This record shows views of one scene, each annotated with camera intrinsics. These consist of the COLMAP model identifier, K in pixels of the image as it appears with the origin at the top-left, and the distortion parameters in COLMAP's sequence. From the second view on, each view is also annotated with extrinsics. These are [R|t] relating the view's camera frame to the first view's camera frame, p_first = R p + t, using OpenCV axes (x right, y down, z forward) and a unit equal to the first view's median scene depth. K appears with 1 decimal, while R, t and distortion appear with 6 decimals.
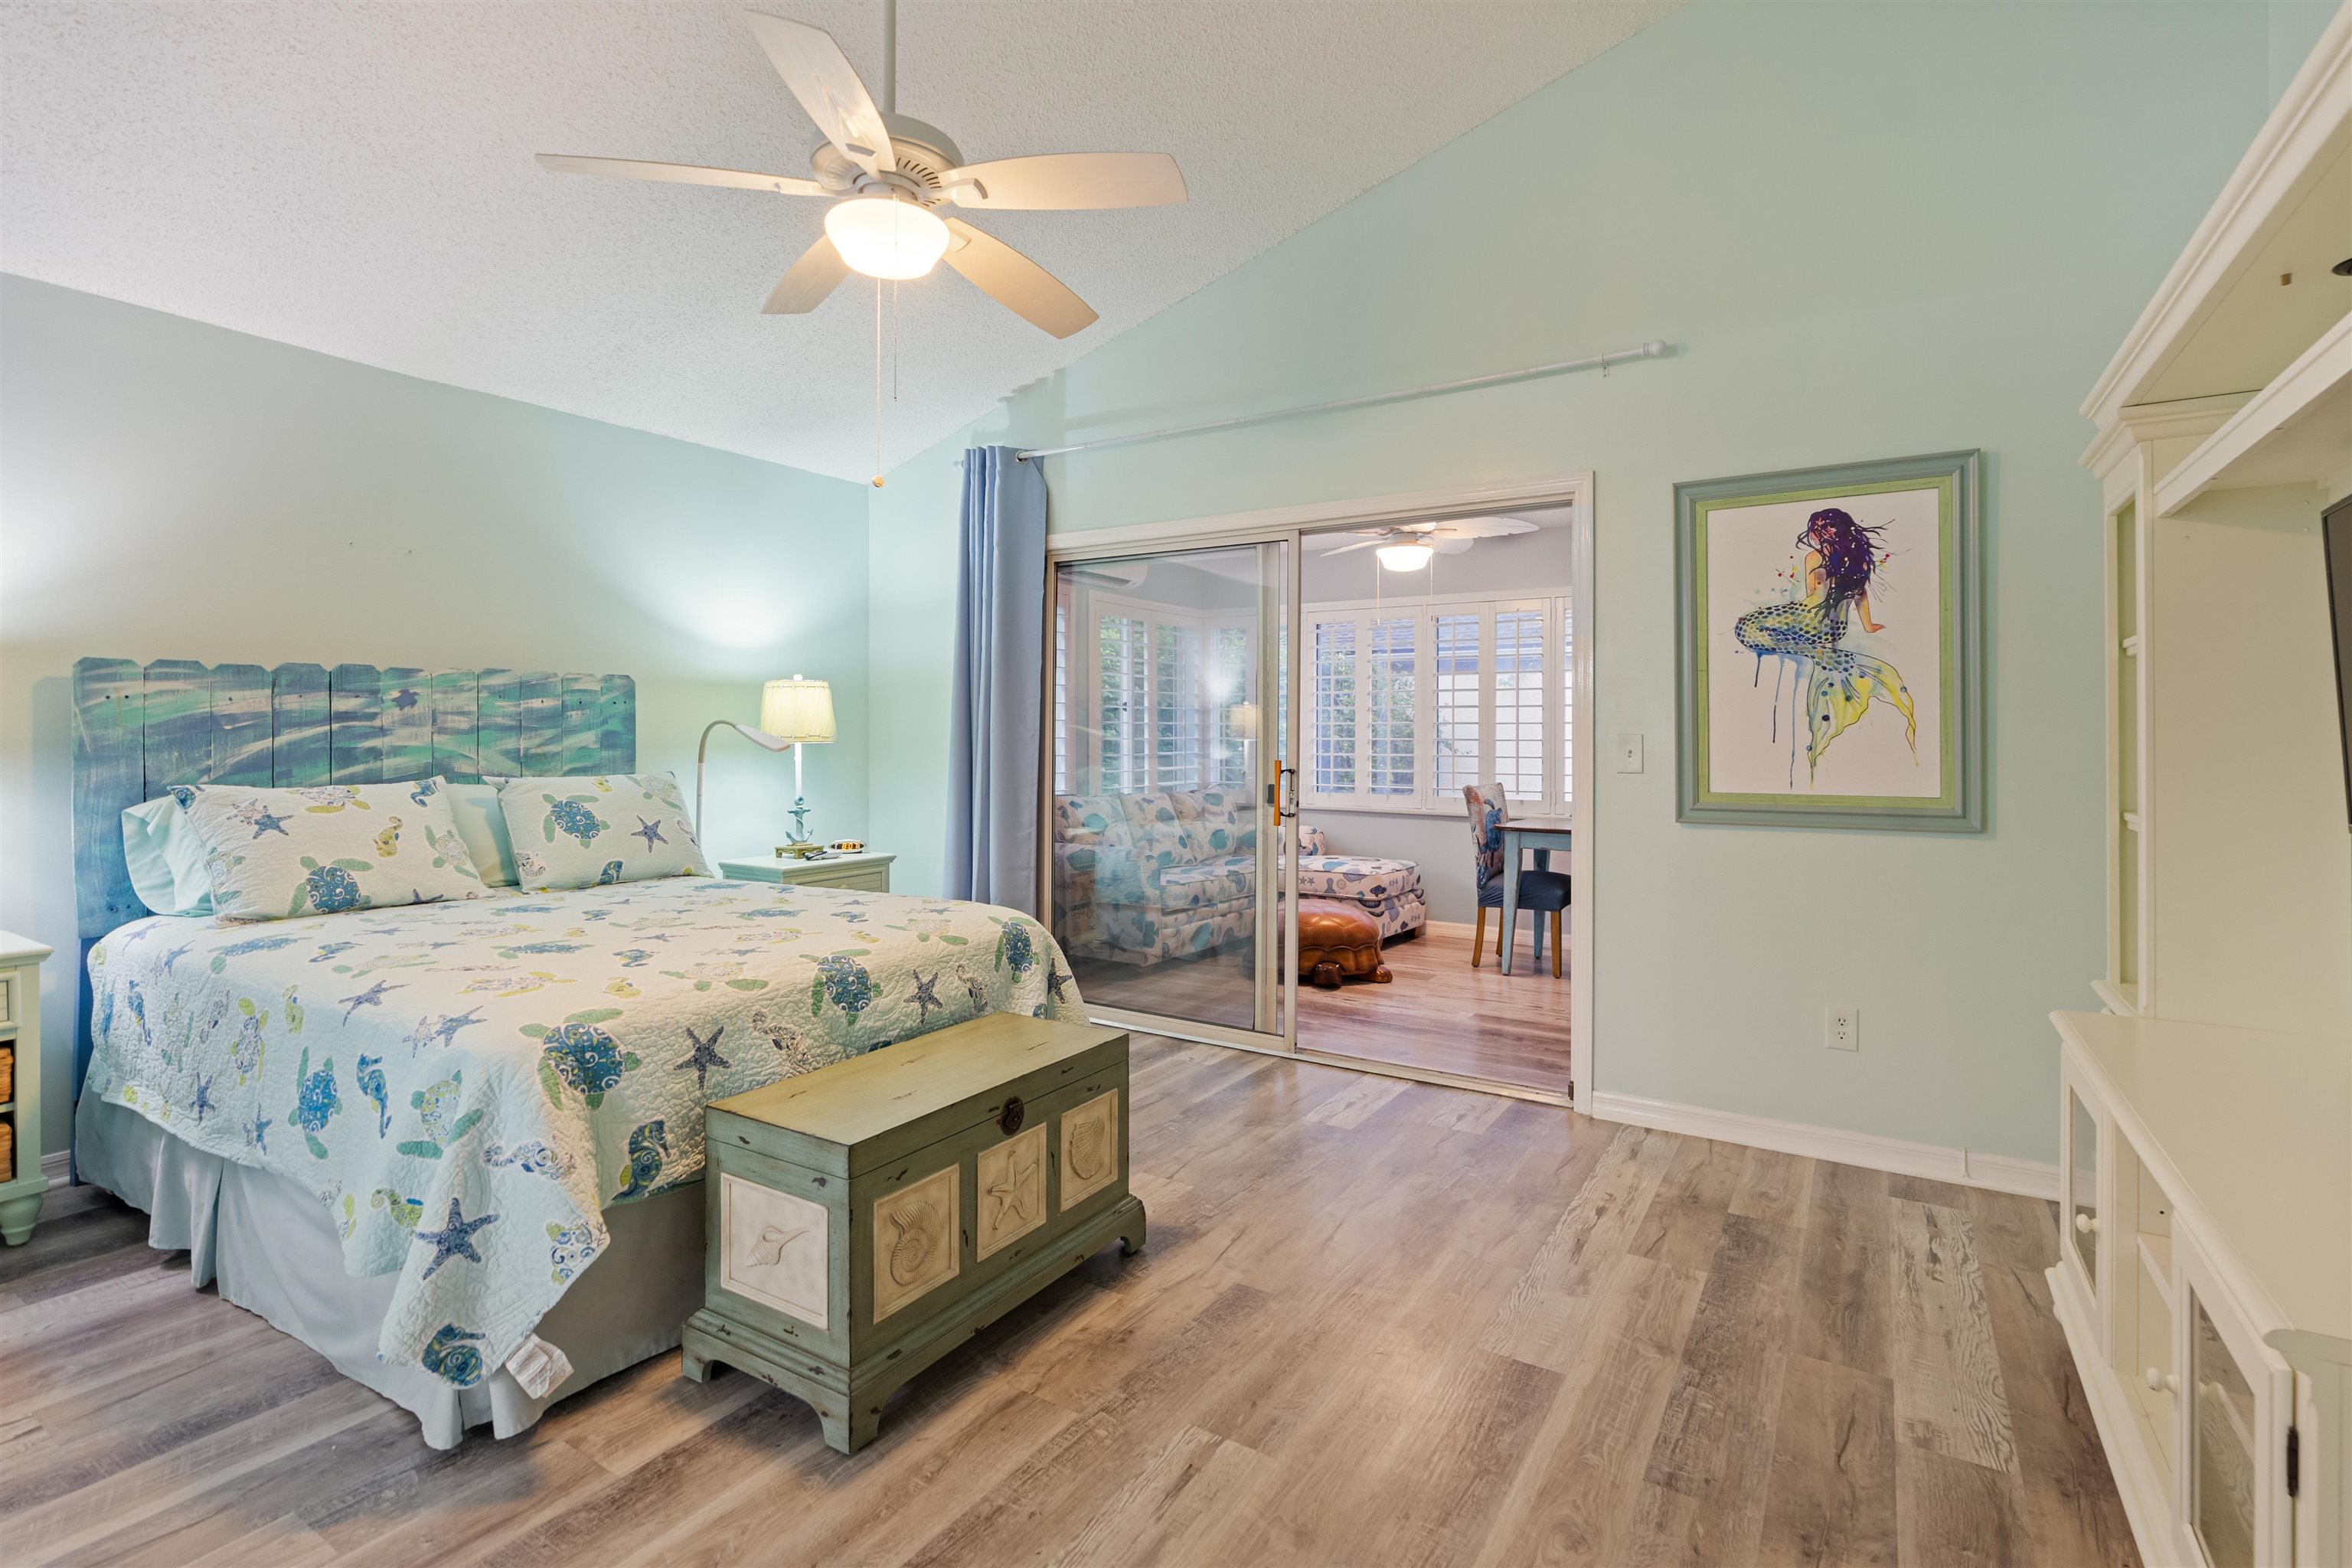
lens RADIAL K [[1093.1, 0, 1177.9], [0, 1093.1, 726.1], [0, 0, 1]] dist [-0.006999, 0.002333]
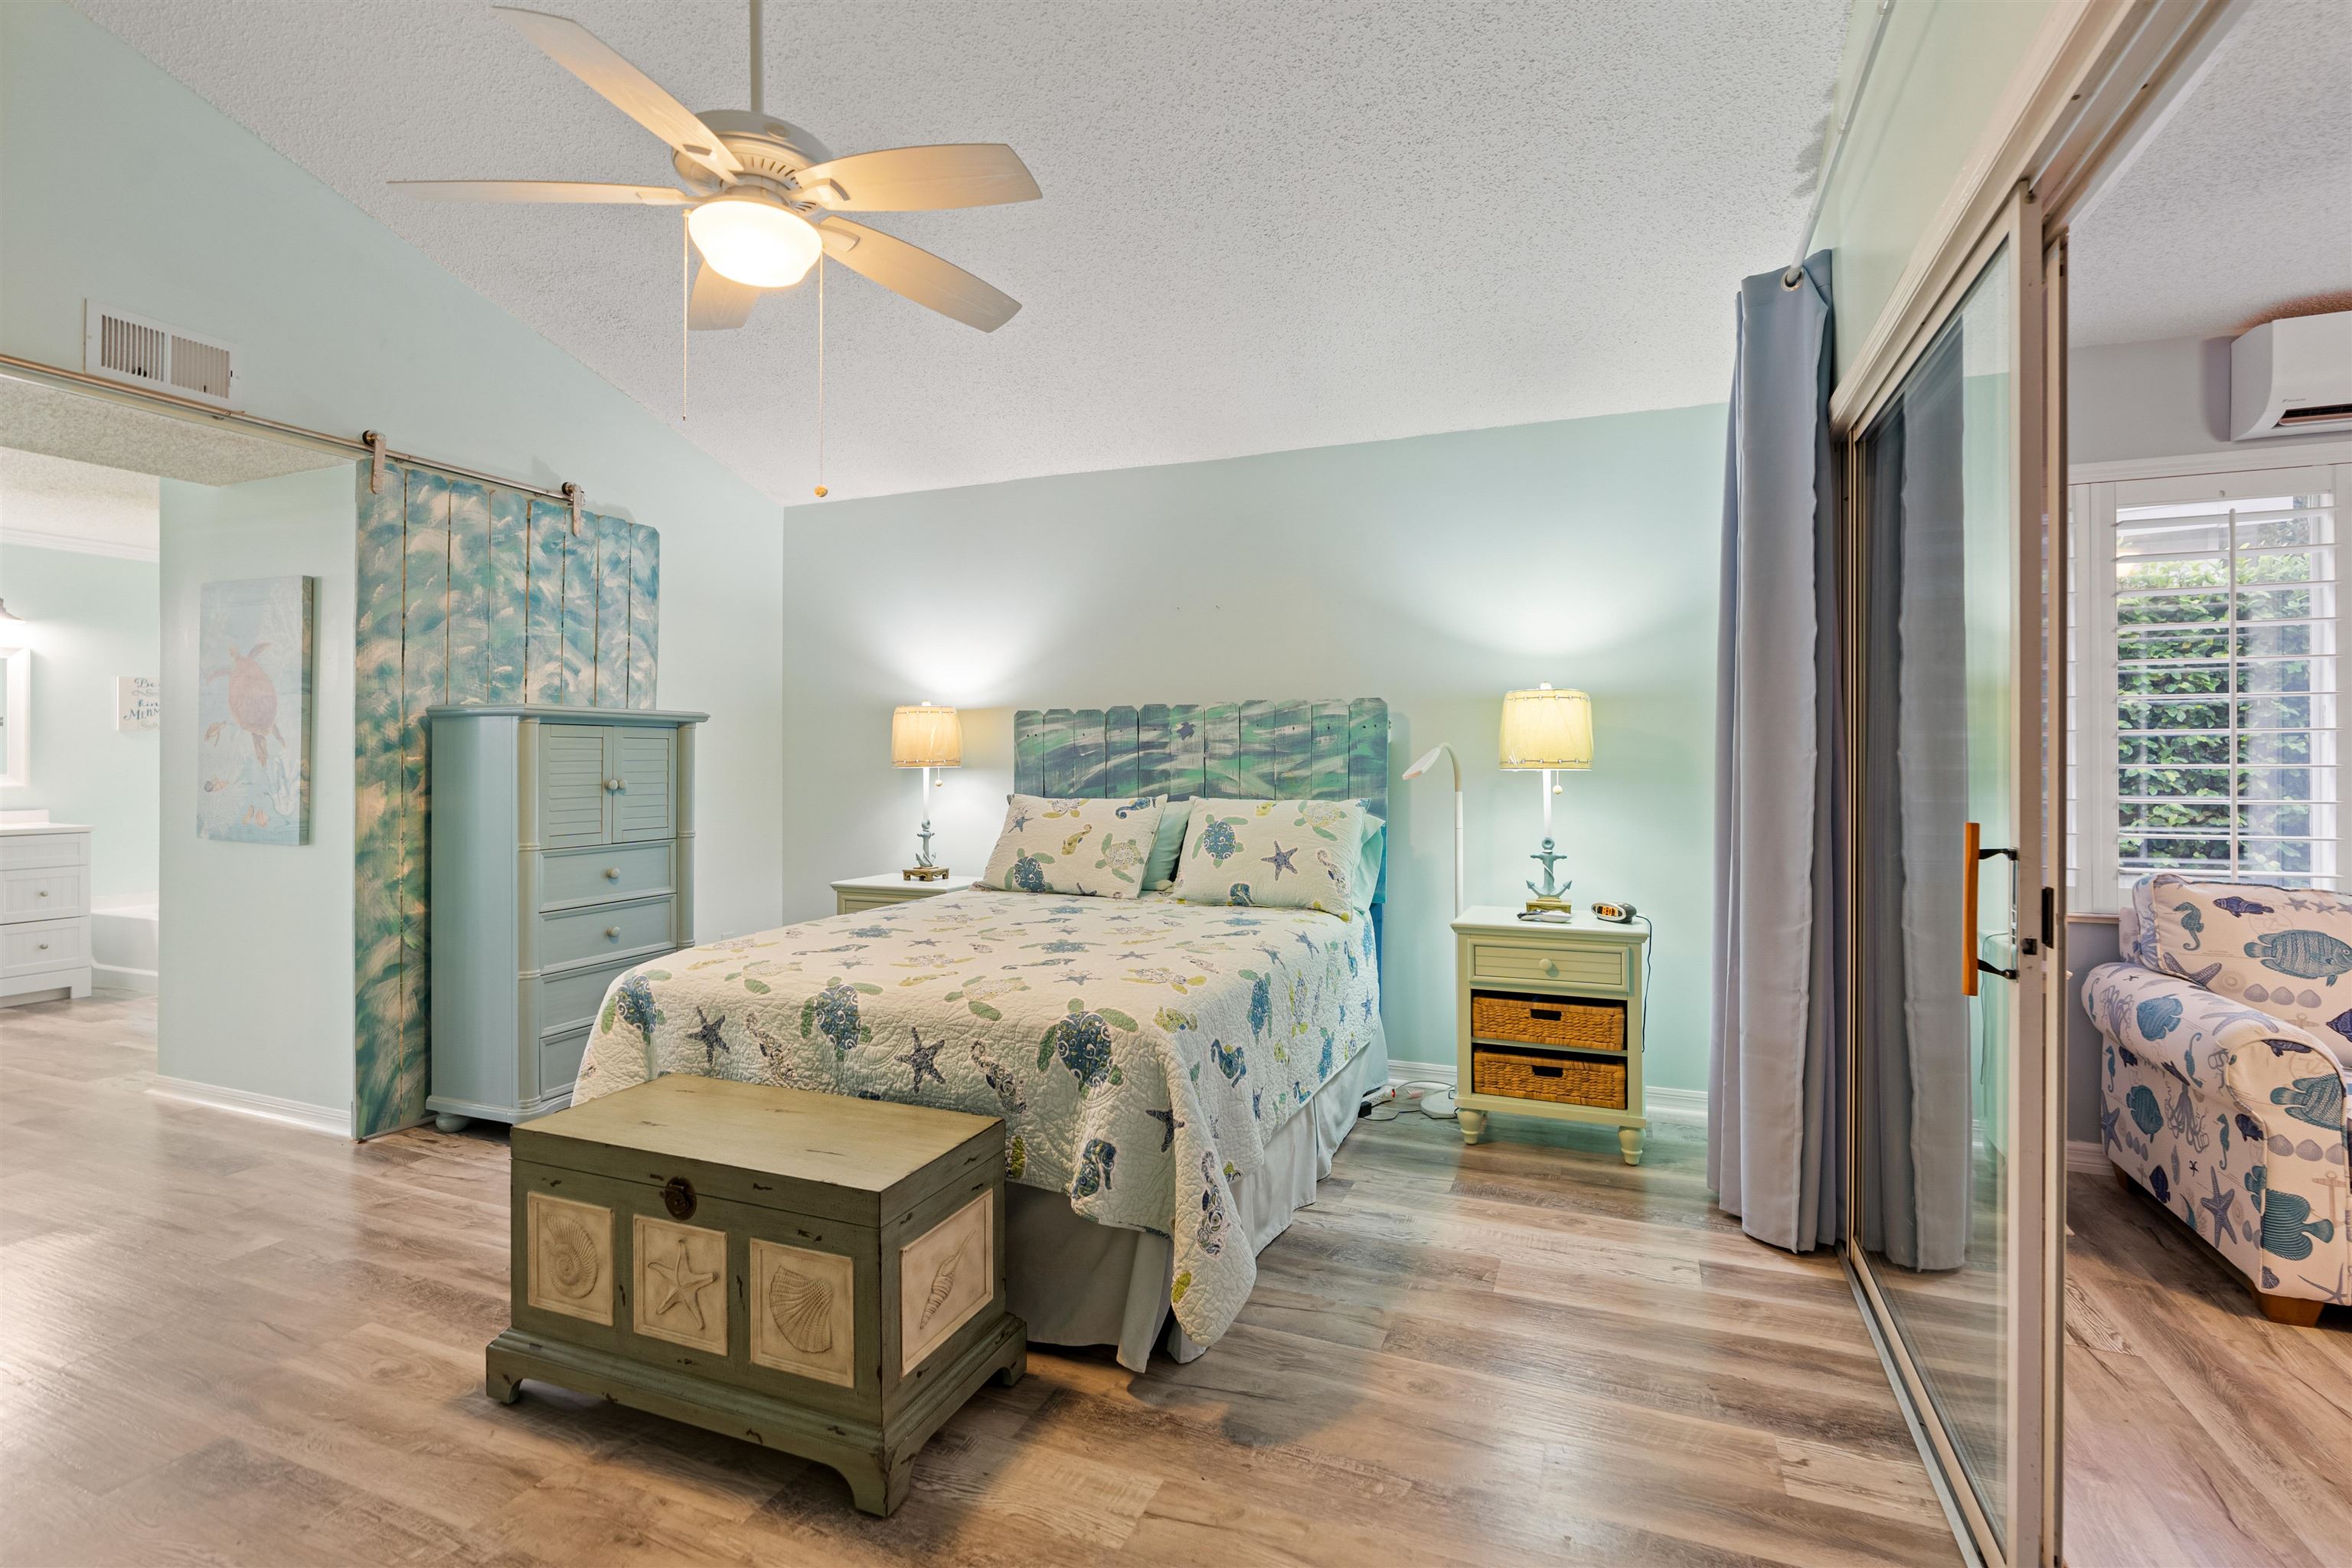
lens RADIAL K [[1093.1, 0, 1183.7], [0, 1093.1, 754.1], [0, 0, 1]] dist [-0.006999, 0.002333]
pose [[0.186439, -0.006244, -0.982447, 0.484744], [0.008047, 0.999956, -0.004828, 0.007443], [0.982433, -0.007006, 0.186481, 0.771548]]
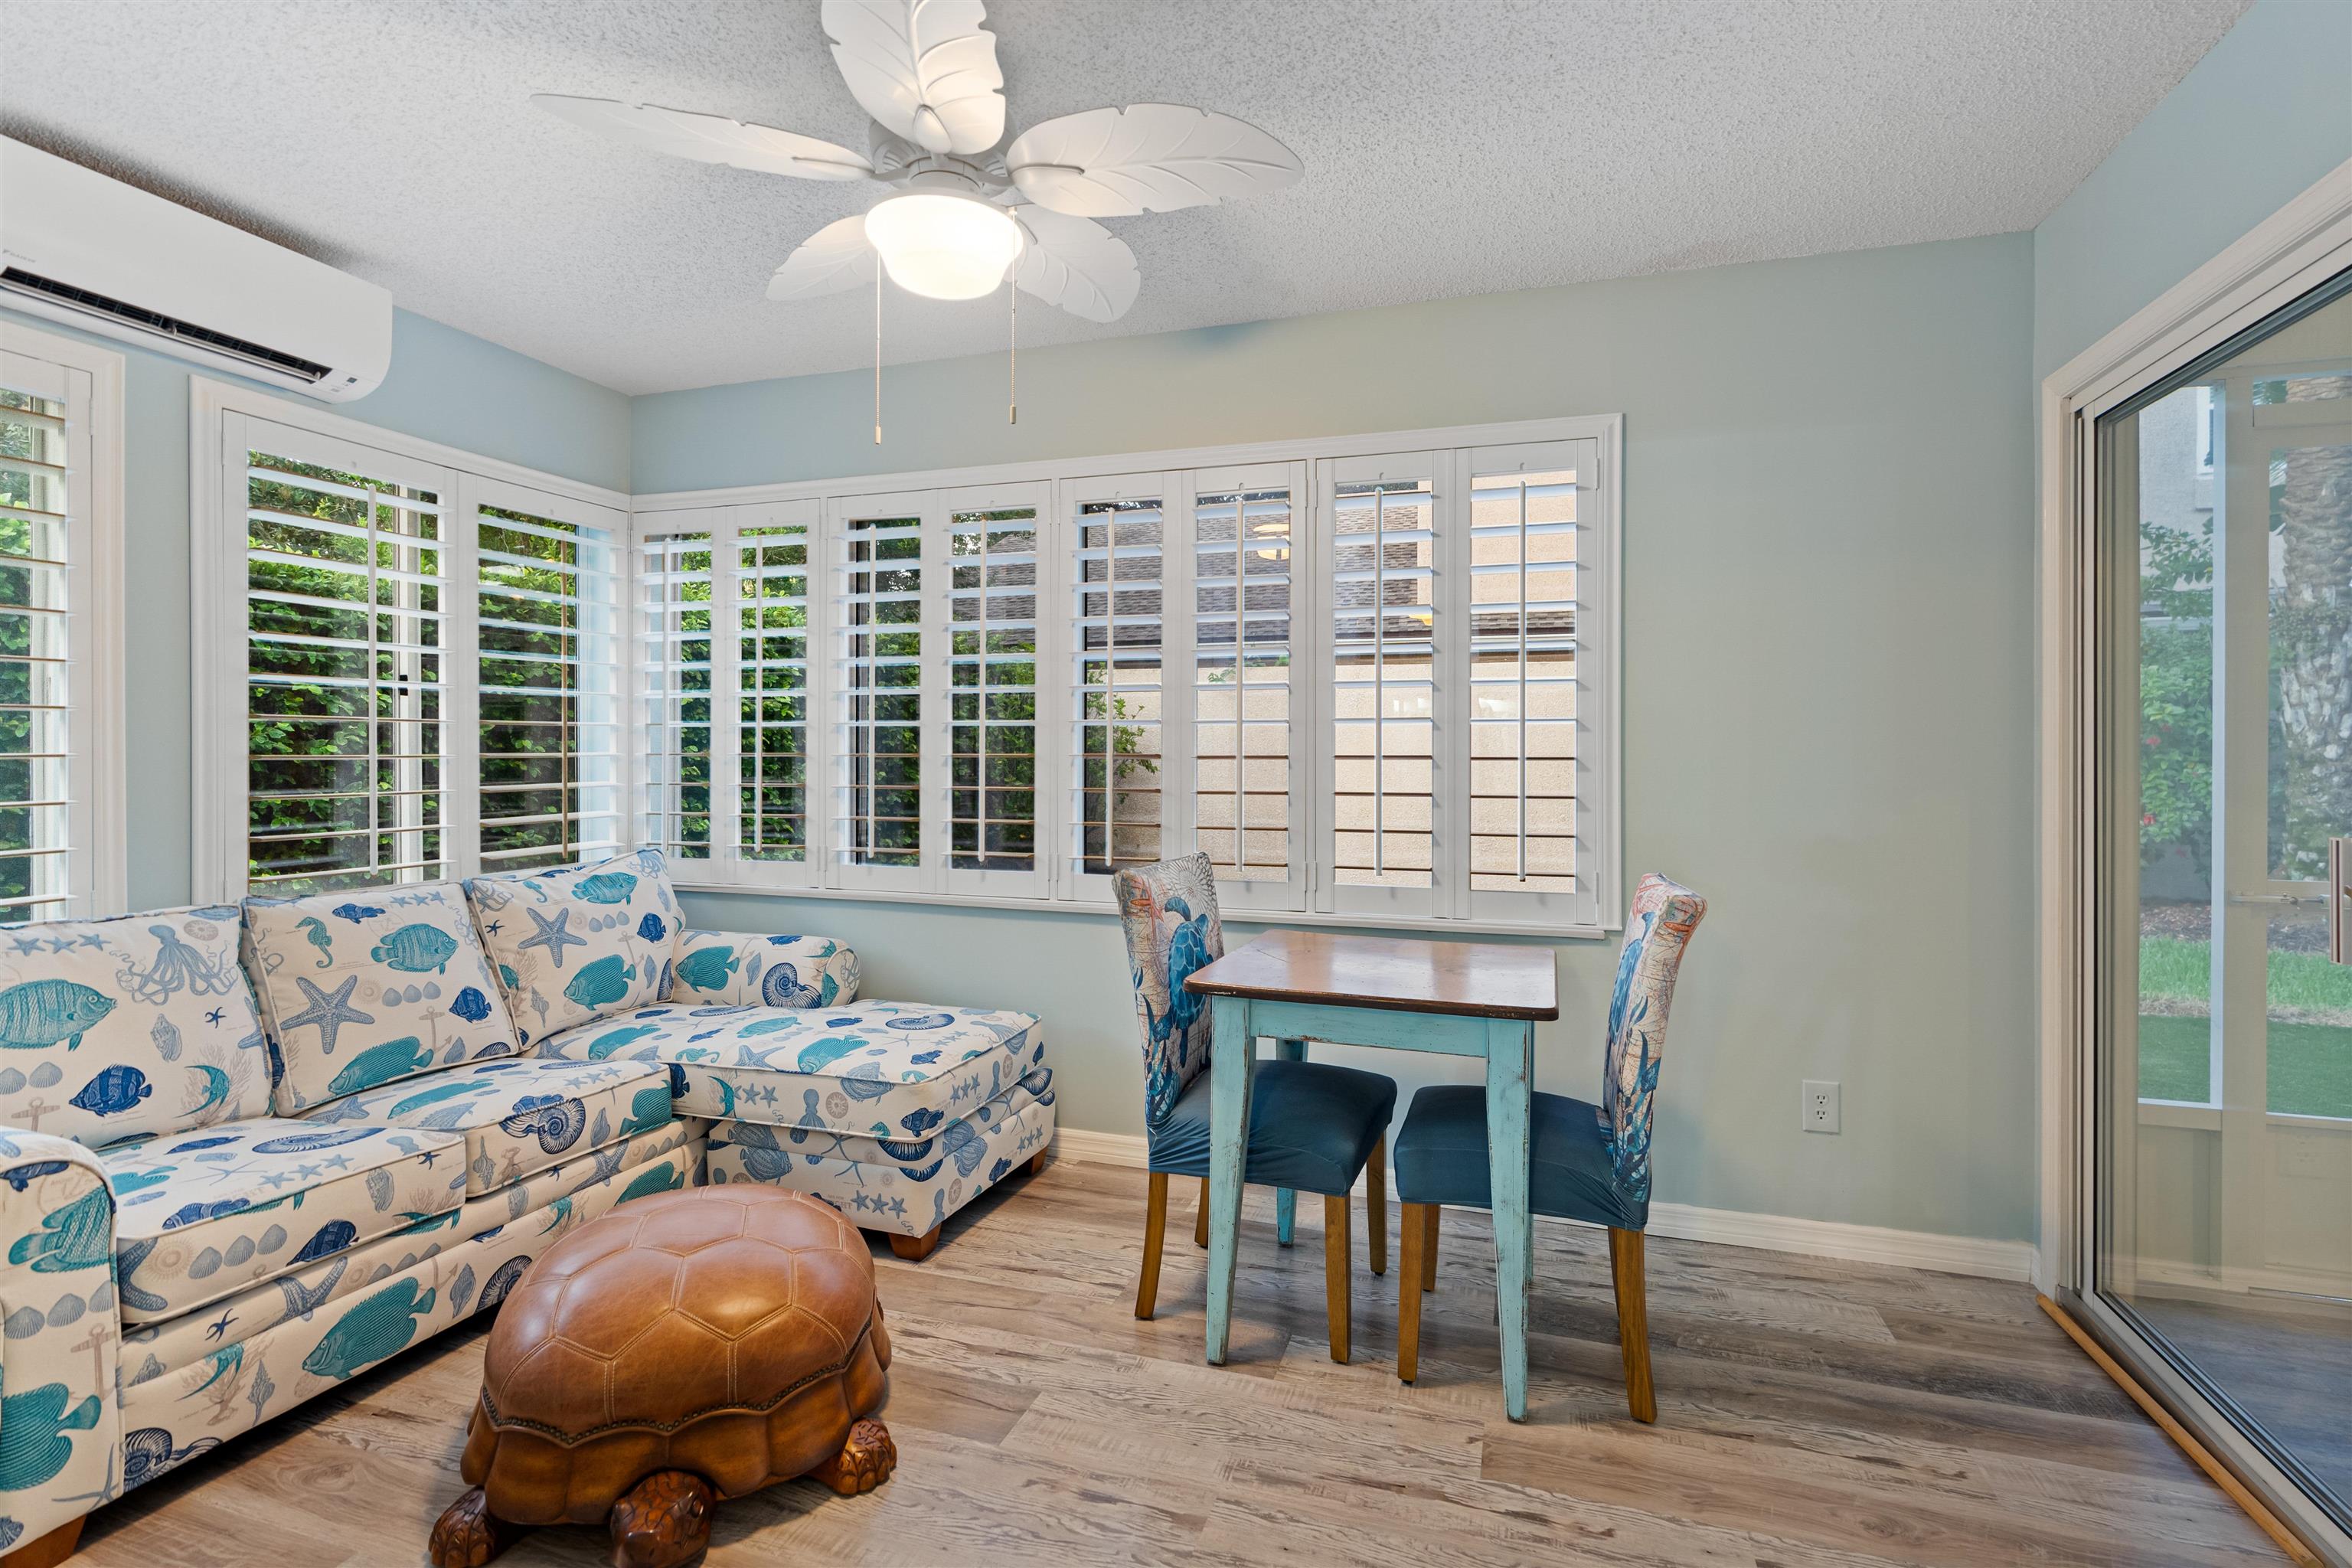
lens RADIAL K [[1093.1, 0, 1192.0], [0, 1093.1, 755.8], [0, 0, 1]] dist [-0.006999, 0.002333]
pose [[0.964970, -0.003422, 0.262339, 0.302881], [-0.000452, 0.999892, 0.014704, 0.009668], [-0.262361, -0.014307, 0.964864, 0.997688]]
